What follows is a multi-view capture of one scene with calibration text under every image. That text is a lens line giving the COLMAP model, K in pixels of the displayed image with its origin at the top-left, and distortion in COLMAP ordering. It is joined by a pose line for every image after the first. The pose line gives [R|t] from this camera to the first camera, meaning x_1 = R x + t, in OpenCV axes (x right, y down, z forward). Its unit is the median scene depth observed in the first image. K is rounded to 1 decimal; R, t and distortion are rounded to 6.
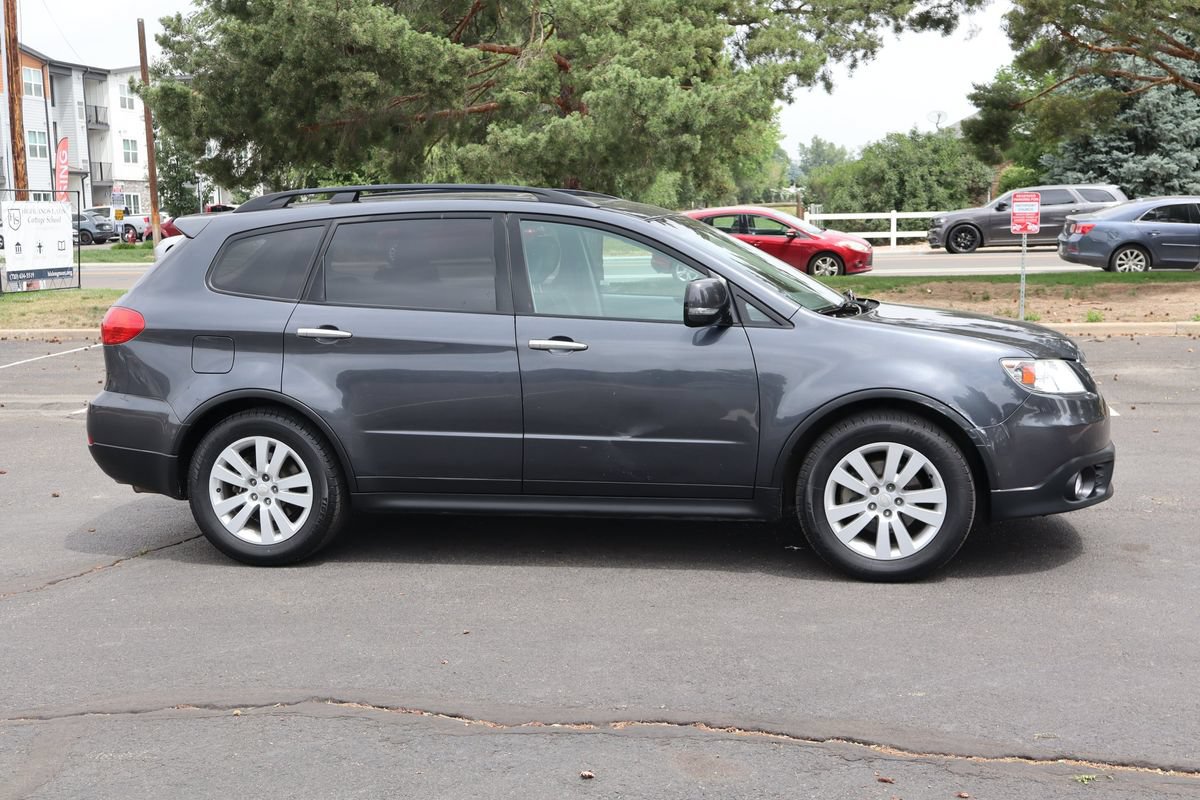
lens RADIAL K [[1367.5, 0, 600.0], [0, 1367.5, 400.0], [0, 0, 1]] dist [0.010157, -0.012261]
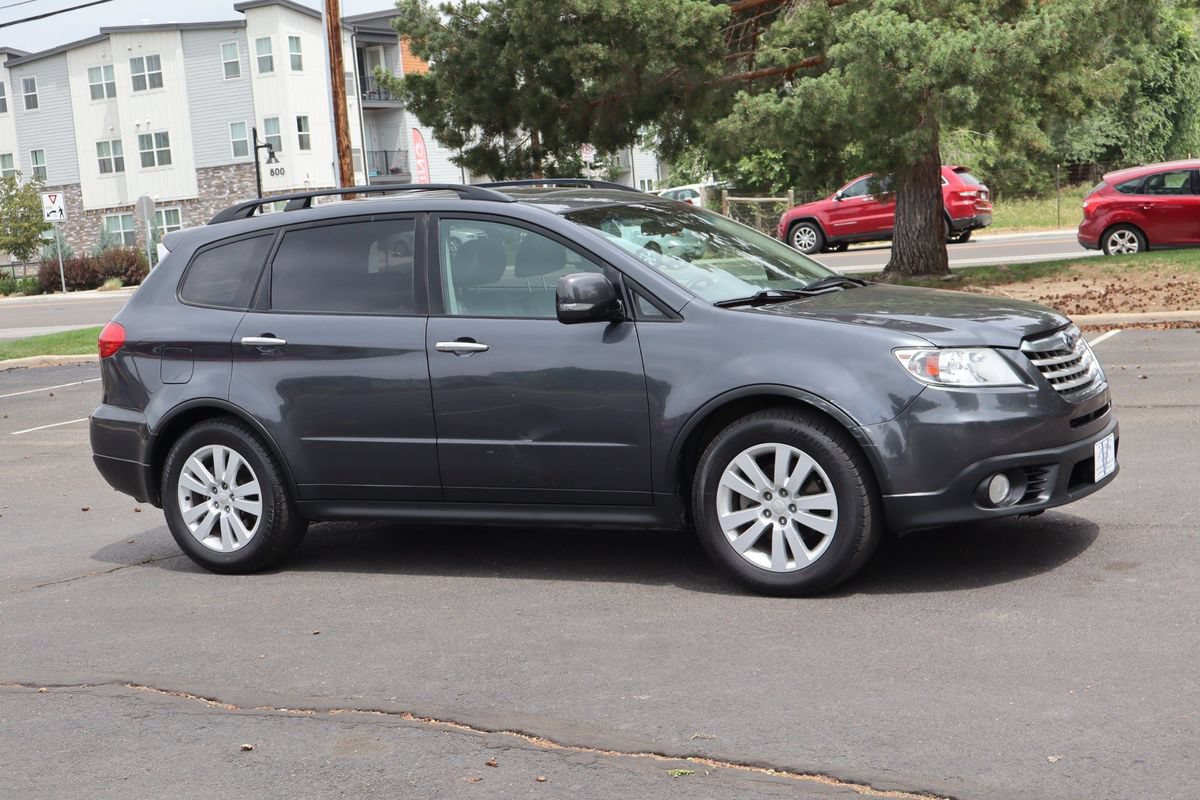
lens RADIAL K [[1729.3, 0, 600.0], [0, 1729.3, 400.0], [0, 0, 1]] dist [0.027193, -0.110100]
pose [[0.946093, -0.017862, -0.323403, 0.439395], [0.013721, 0.999792, -0.015082, 0.016784], [0.323605, 0.009831, 0.946141, -0.122969]]
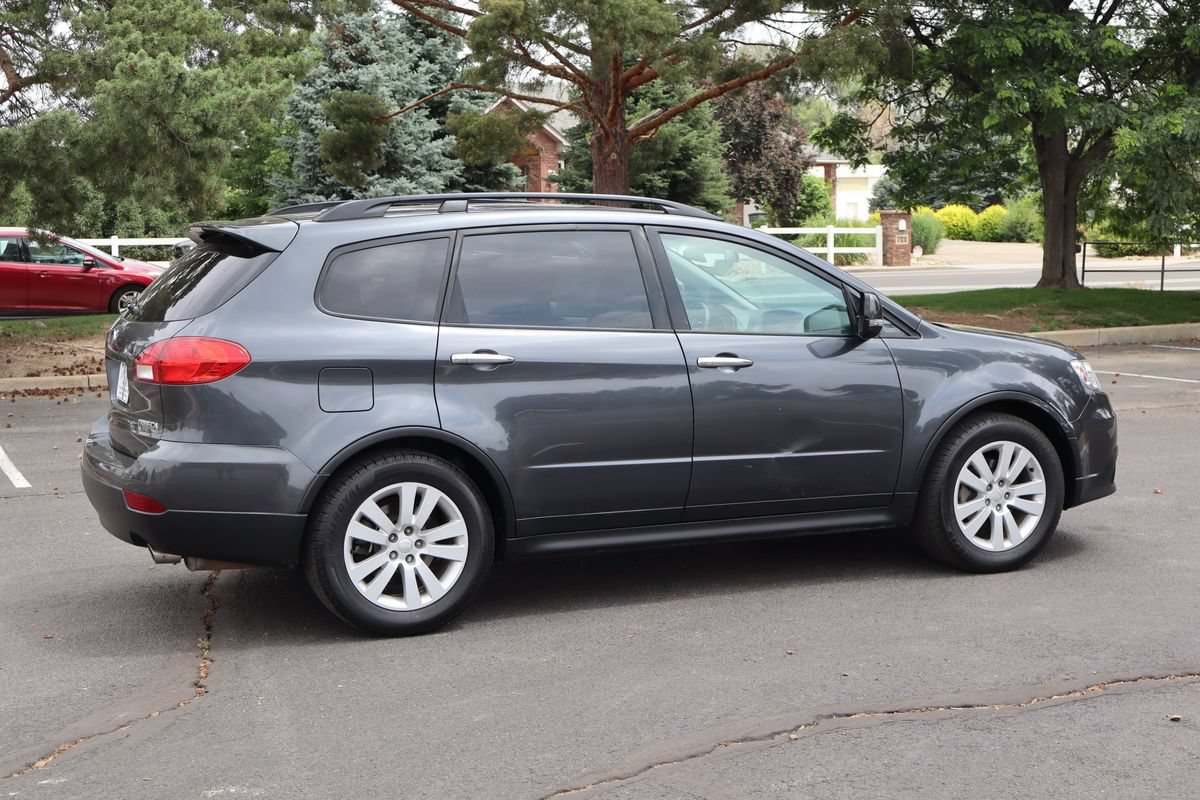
lens RADIAL K [[1700.5, 0, 600.0], [0, 1700.5, 400.0], [0, 0, 1]] dist [0.013146, -0.037079]
pose [[0.829800, -0.041970, 0.556481, -0.742352], [0.066201, 0.997530, -0.023482, 0.008447], [-0.554121, 0.056325, 0.830529, 0.051902]]
